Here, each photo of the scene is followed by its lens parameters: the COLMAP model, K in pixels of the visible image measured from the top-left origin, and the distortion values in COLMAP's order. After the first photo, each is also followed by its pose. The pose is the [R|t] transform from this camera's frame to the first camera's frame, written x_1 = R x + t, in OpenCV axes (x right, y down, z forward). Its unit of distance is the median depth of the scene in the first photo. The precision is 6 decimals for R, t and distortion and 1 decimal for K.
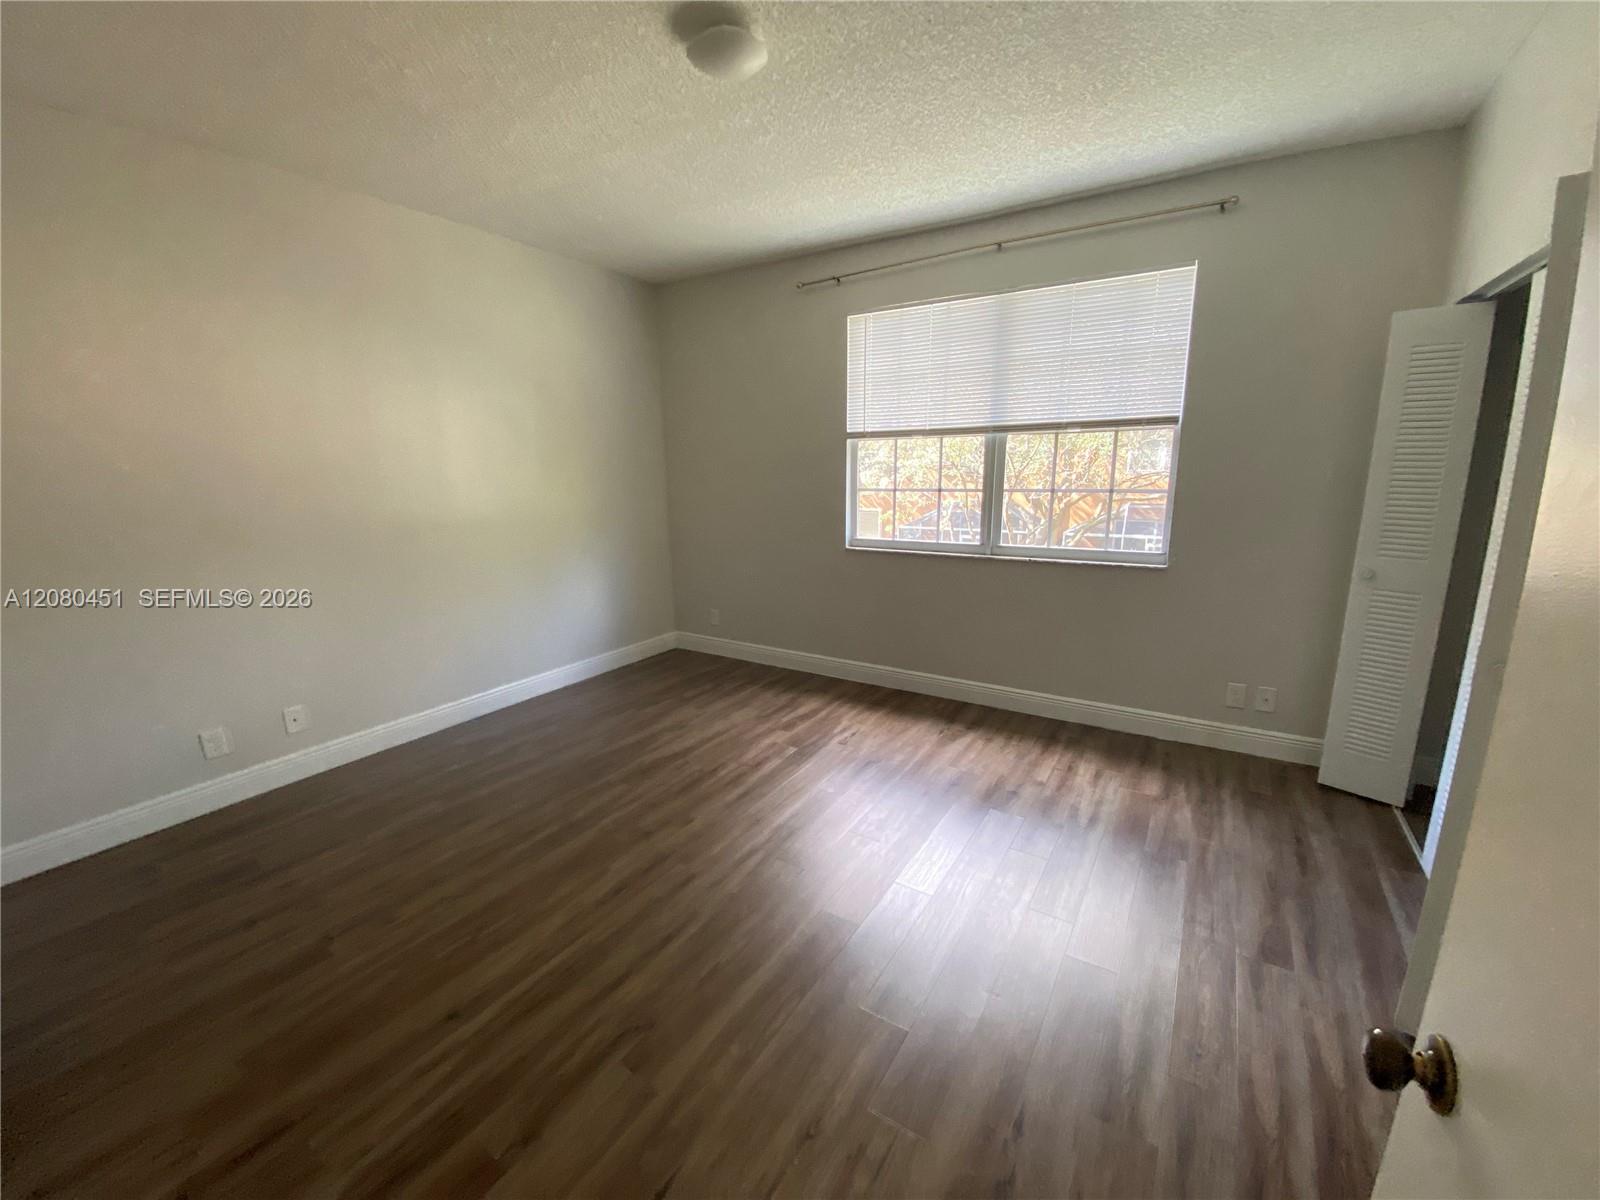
lens RADIAL K [[641.3, 0, 797.4], [0, 641.3, 599.1], [0, 0, 1]] dist [0.029723, -0.024824]
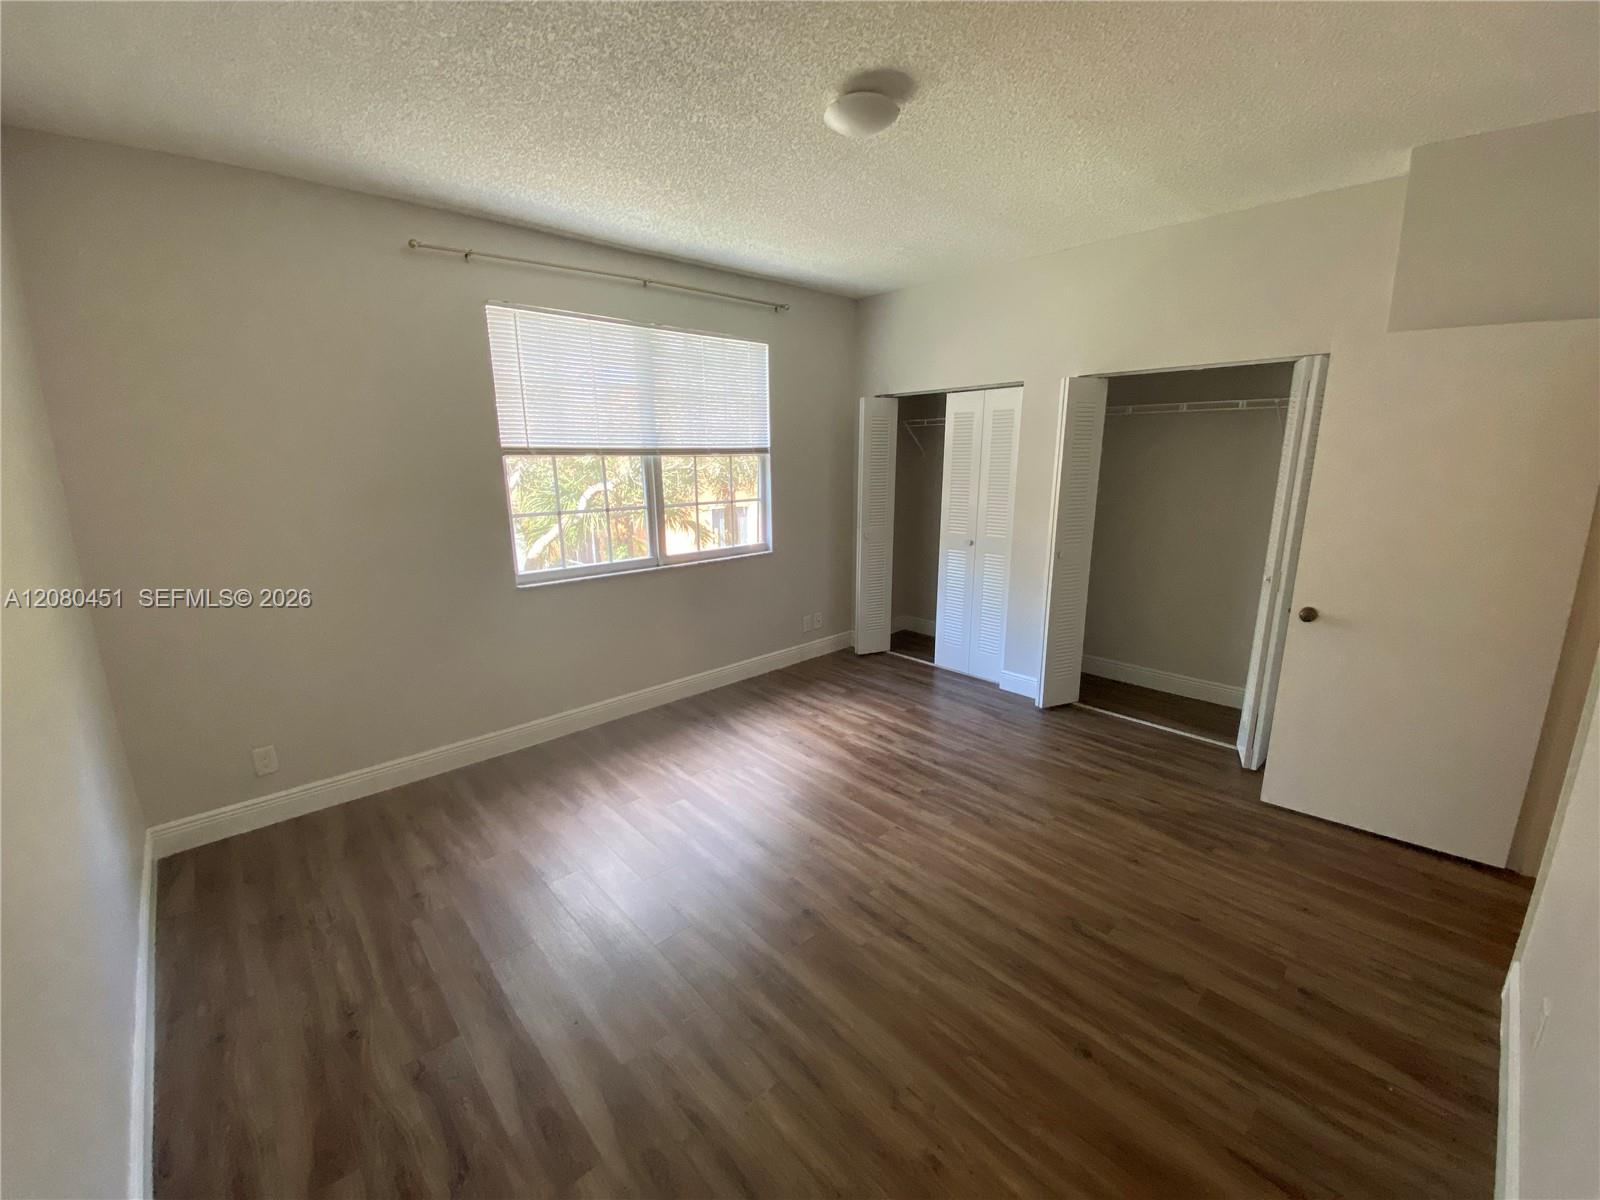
lens RADIAL K [[617.6, 0, 802.3], [0, 617.6, 613.0], [0, 0, 1]] dist [-0.000971, -0.008742]
pose [[0.253540, -0.221377, 0.941653, -0.714190], [0.209980, 0.962844, 0.169822, -0.132703], [-0.944260, 0.154671, 0.290604, 0.533835]]
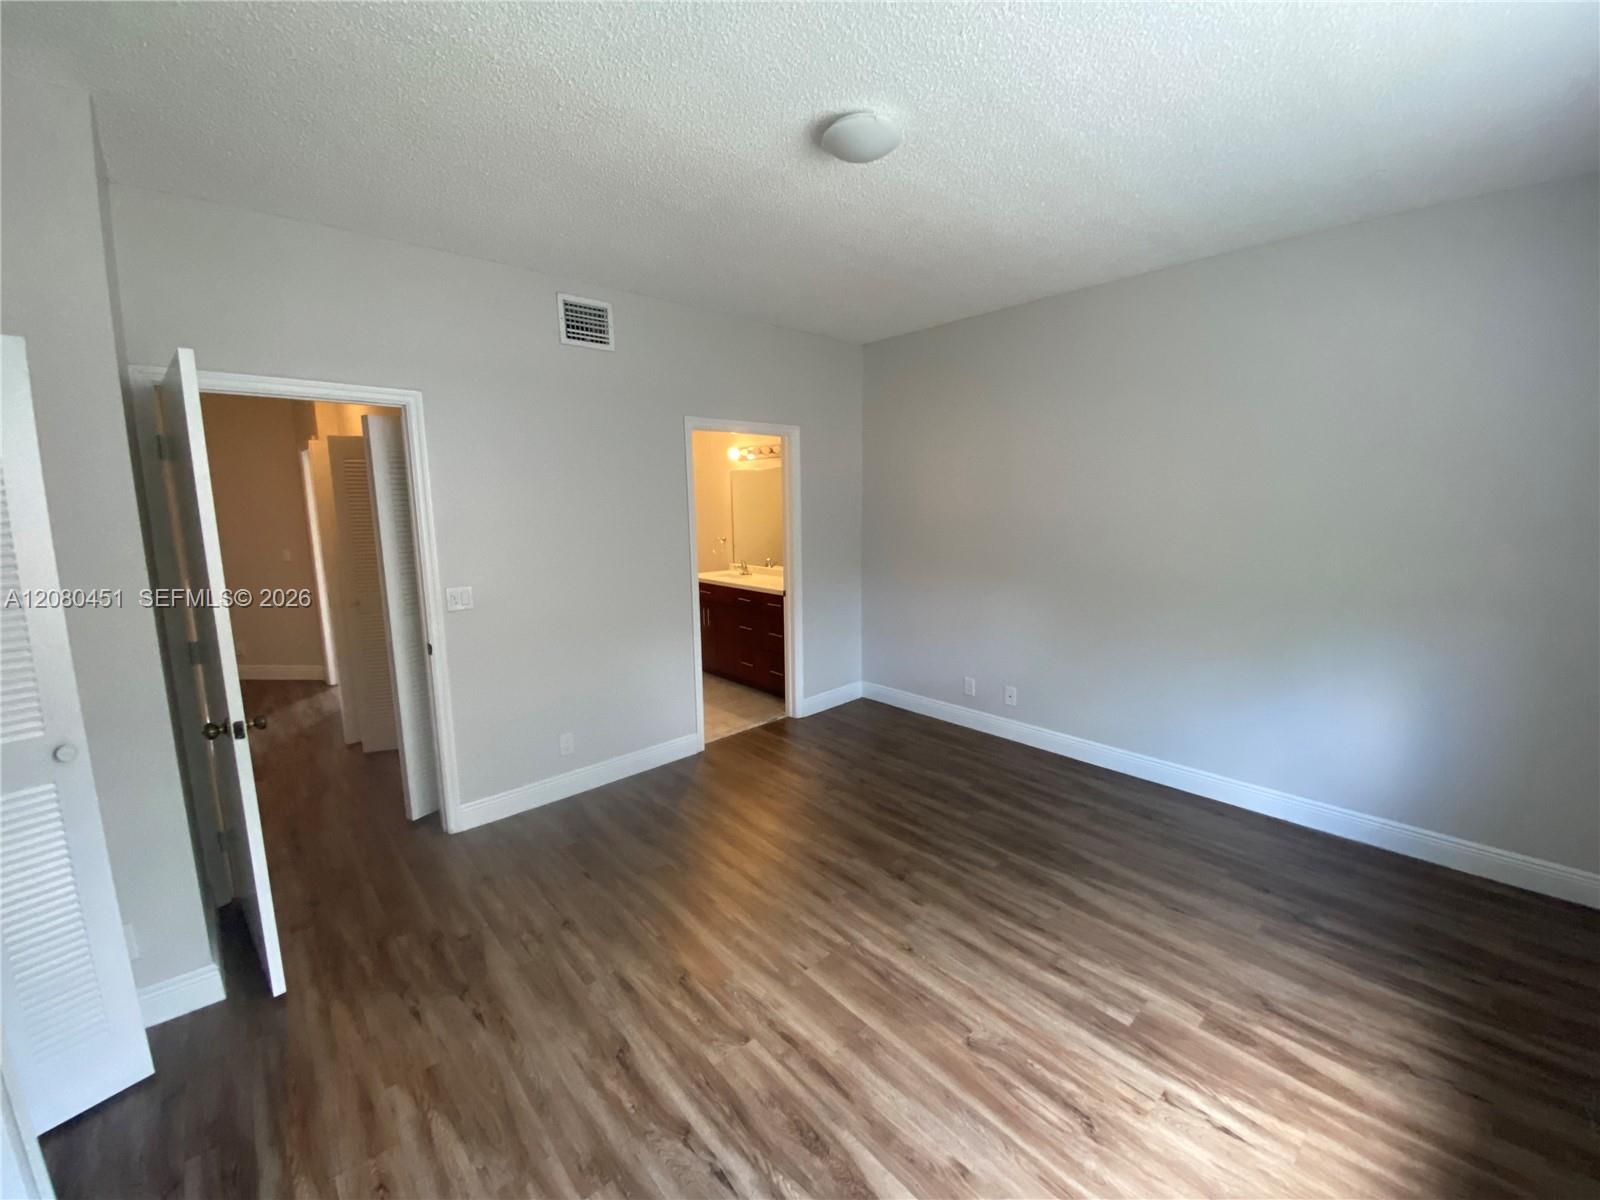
lens RADIAL K [[641.3, 0, 797.4], [0, 641.3, 599.1], [0, 0, 1]] dist [0.029723, -0.024824]
pose [[-0.277349, 0.159917, -0.947367, 0.567465], [-0.183940, 0.958972, 0.215726, -0.205826], [0.942997, 0.234090, -0.236554, 0.752653]]
